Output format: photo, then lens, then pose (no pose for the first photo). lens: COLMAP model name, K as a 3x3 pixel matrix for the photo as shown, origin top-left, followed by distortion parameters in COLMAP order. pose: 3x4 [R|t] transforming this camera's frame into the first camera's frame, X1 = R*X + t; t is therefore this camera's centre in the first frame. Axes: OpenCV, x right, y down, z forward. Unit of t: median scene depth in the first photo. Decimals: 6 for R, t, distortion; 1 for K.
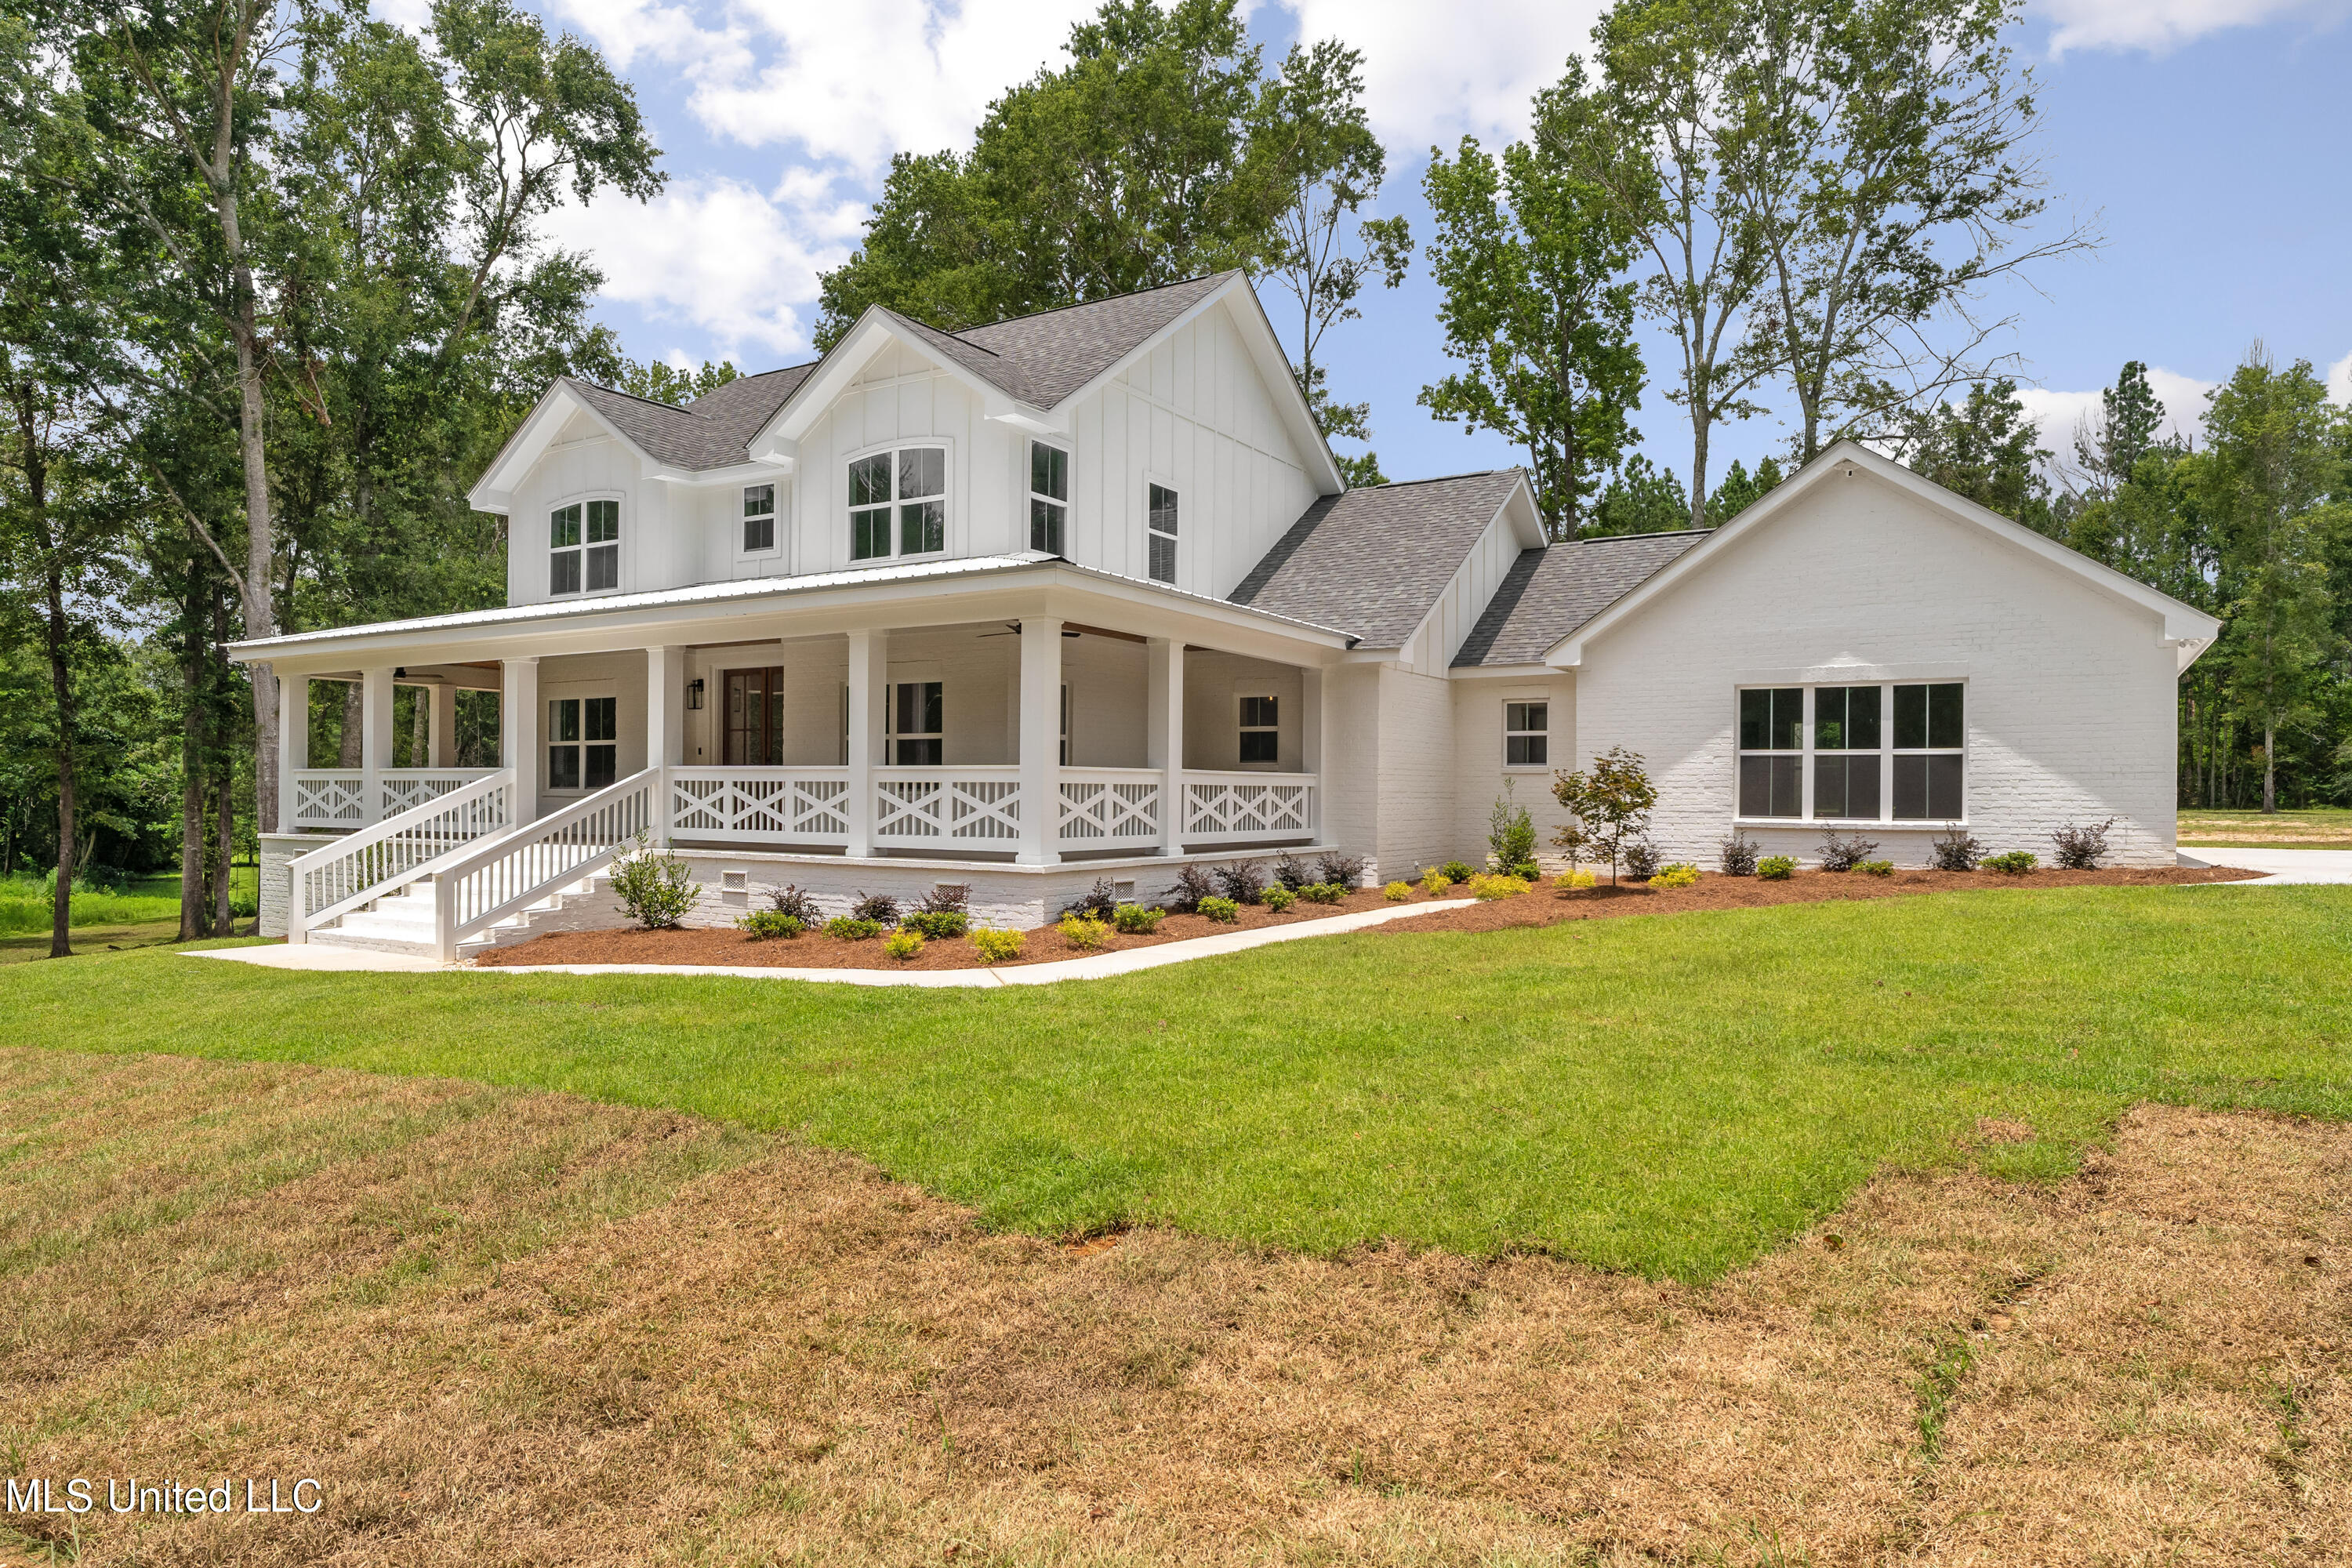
lens RADIAL K [[1408.8, 0, 1176.0], [0, 1408.8, 784.0], [0, 0, 1]] dist [0.001487, -0.000882]
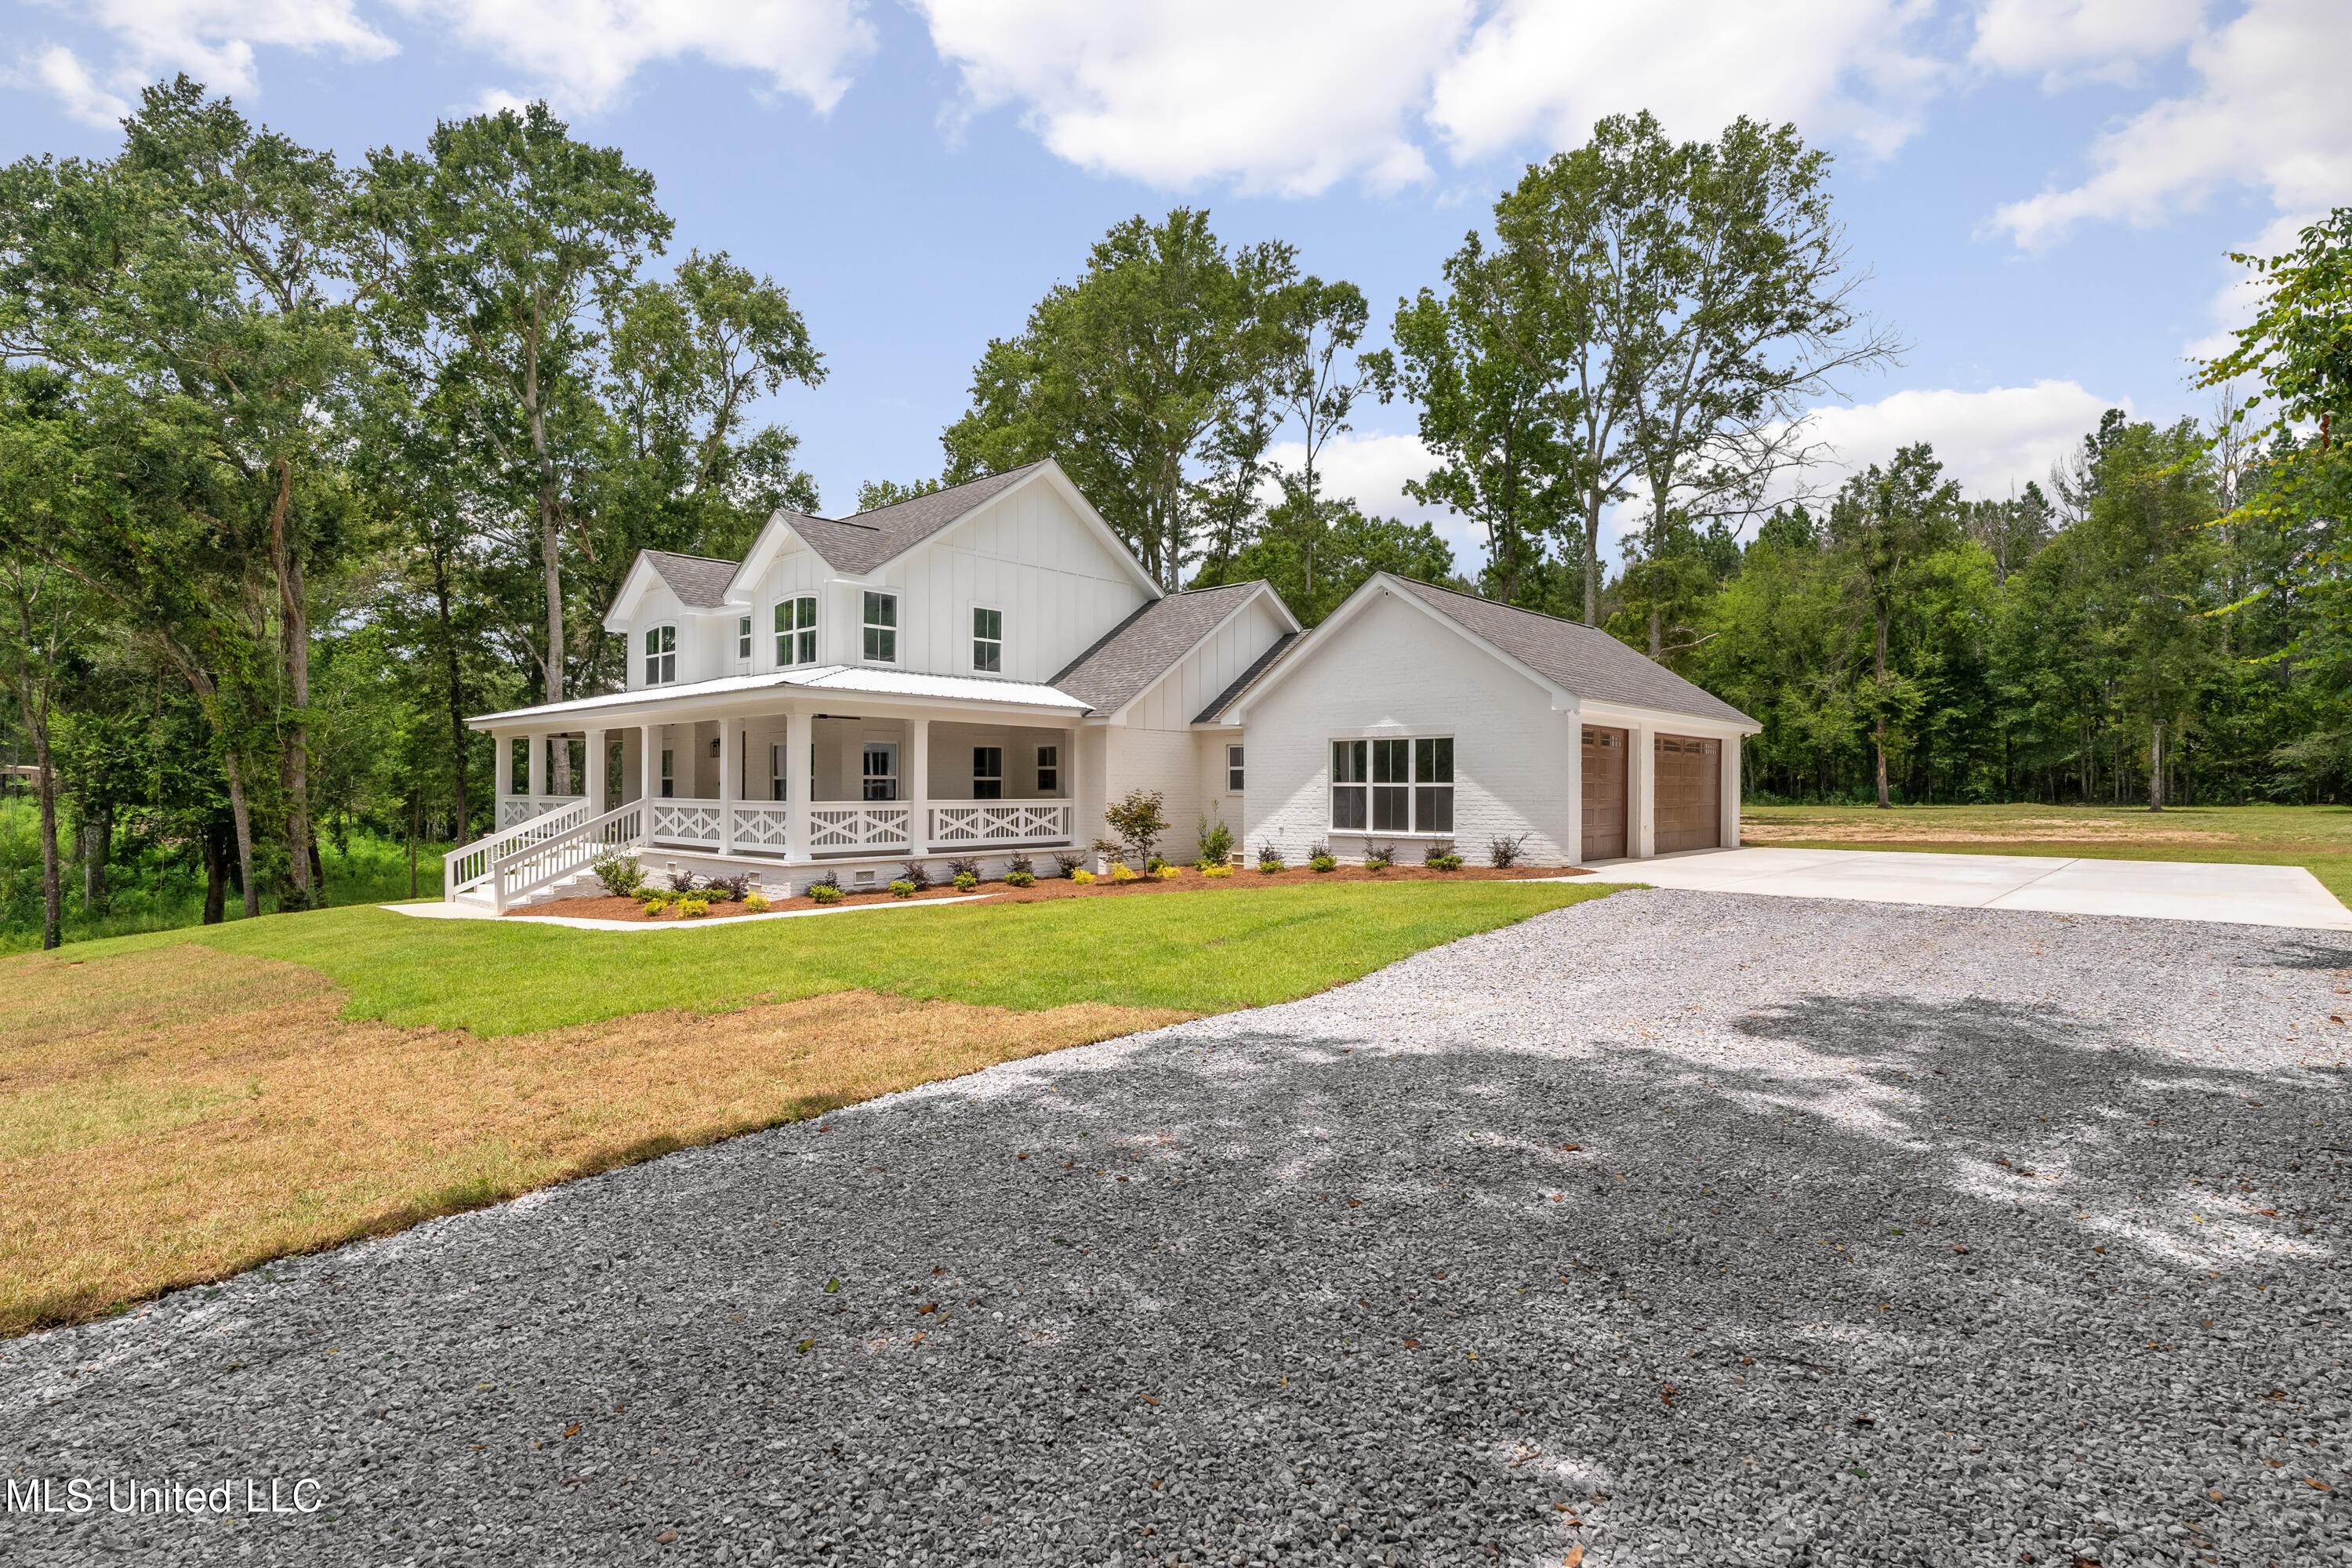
lens RADIAL K [[1145.5, 0, 1176.0], [0, 1145.5, 784.0], [0, 0, 1]] dist [0.000757, 0.000575]
pose [[0.983251, -0.005069, -0.182186, 0.202423], [0.005859, 0.999976, 0.003794, -0.012486], [0.182162, -0.004798, 0.983257, -0.087534]]
